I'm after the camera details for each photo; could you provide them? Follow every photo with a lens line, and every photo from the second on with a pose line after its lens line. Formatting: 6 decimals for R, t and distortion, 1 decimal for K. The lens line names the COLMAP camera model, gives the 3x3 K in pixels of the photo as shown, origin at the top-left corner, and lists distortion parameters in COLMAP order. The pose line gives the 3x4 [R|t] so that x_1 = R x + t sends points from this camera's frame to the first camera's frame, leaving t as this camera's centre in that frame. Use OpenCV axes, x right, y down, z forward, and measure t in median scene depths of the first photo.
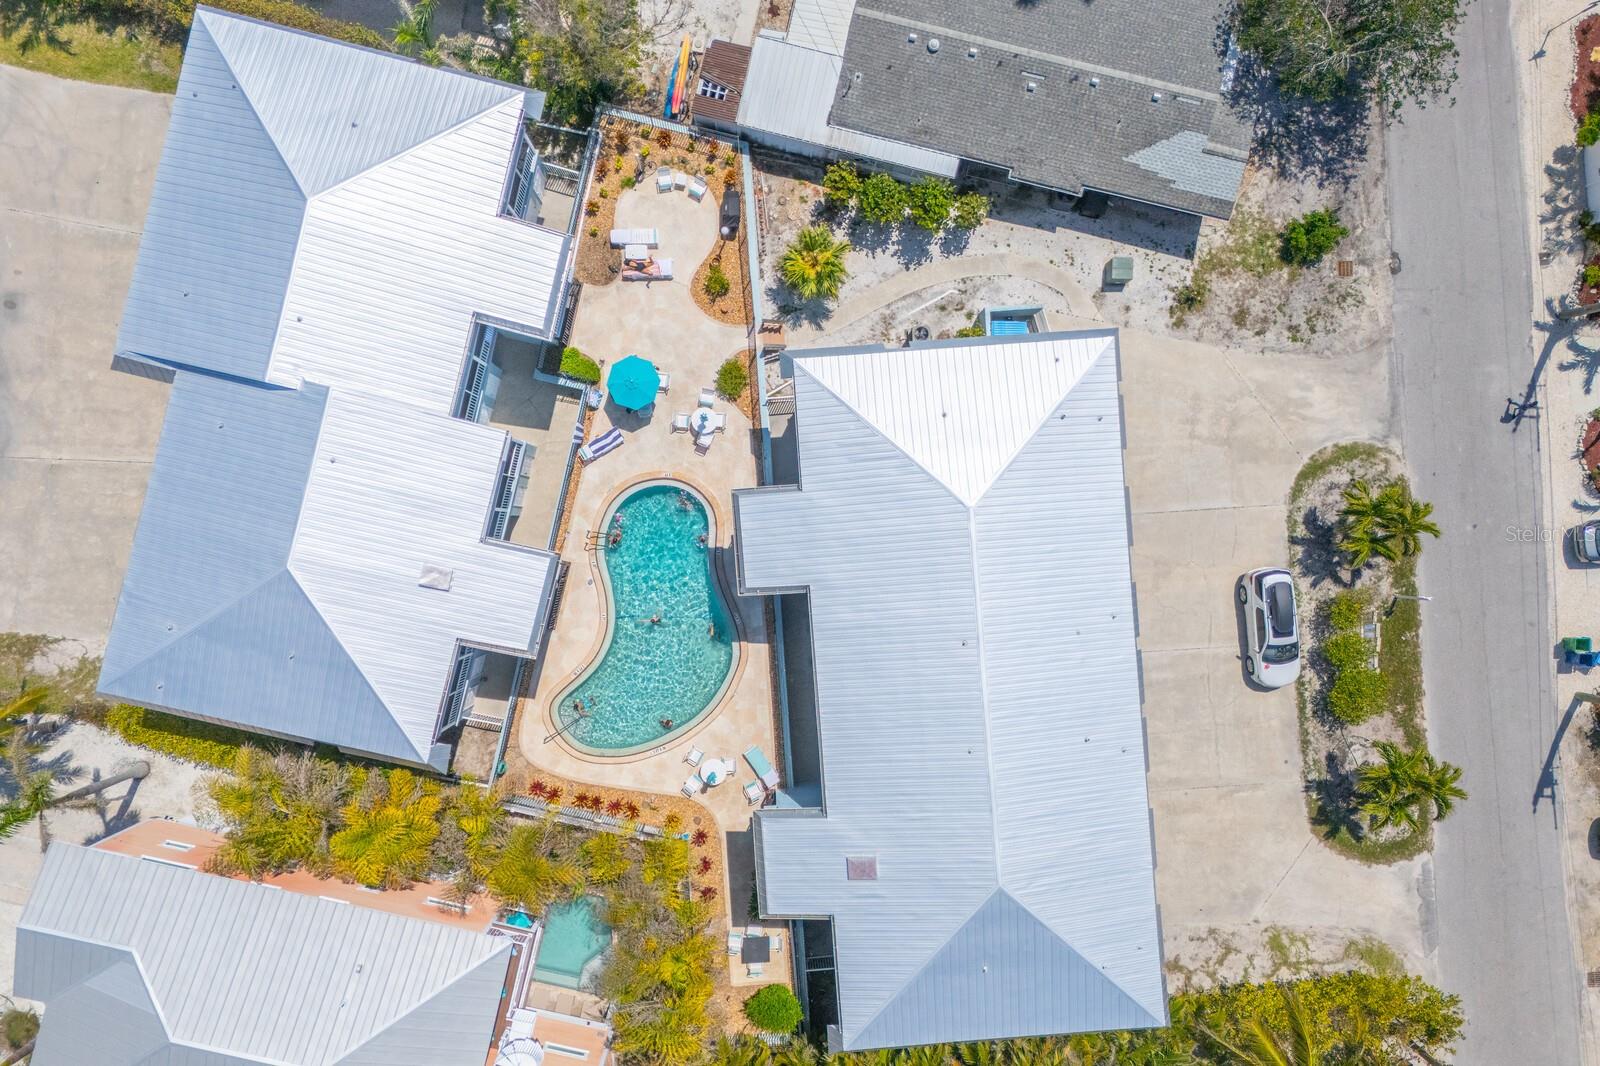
lens RADIAL K [[1151.0, 0, 800.0], [0, 1151.0, 533.0], [0, 0, 1]] dist [0.092024, -0.082765]
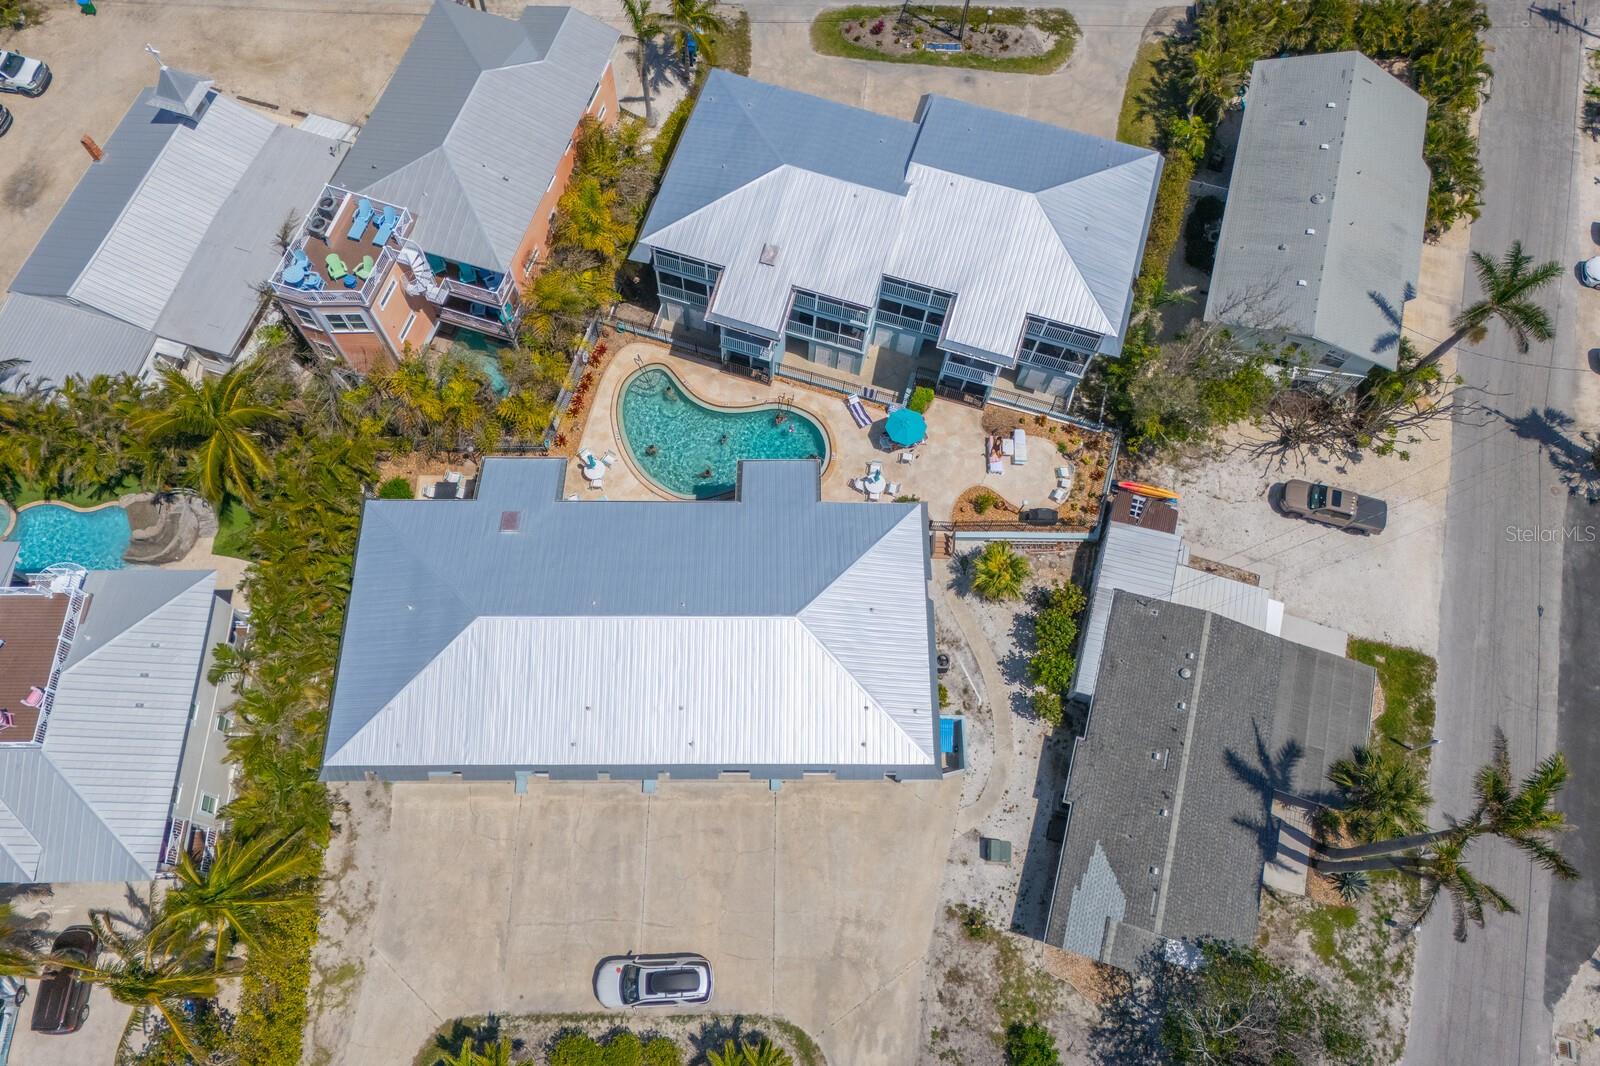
lens RADIAL K [[1151.0, 0, 800.0], [0, 1151.0, 533.0], [0, 0, 1]] dist [0.092024, -0.082765]
pose [[-0.063349, 0.905846, -0.418844, 0.478986], [-0.997456, -0.071211, -0.003147, -0.015172], [-0.032677, 0.417579, 0.908053, -0.108003]]
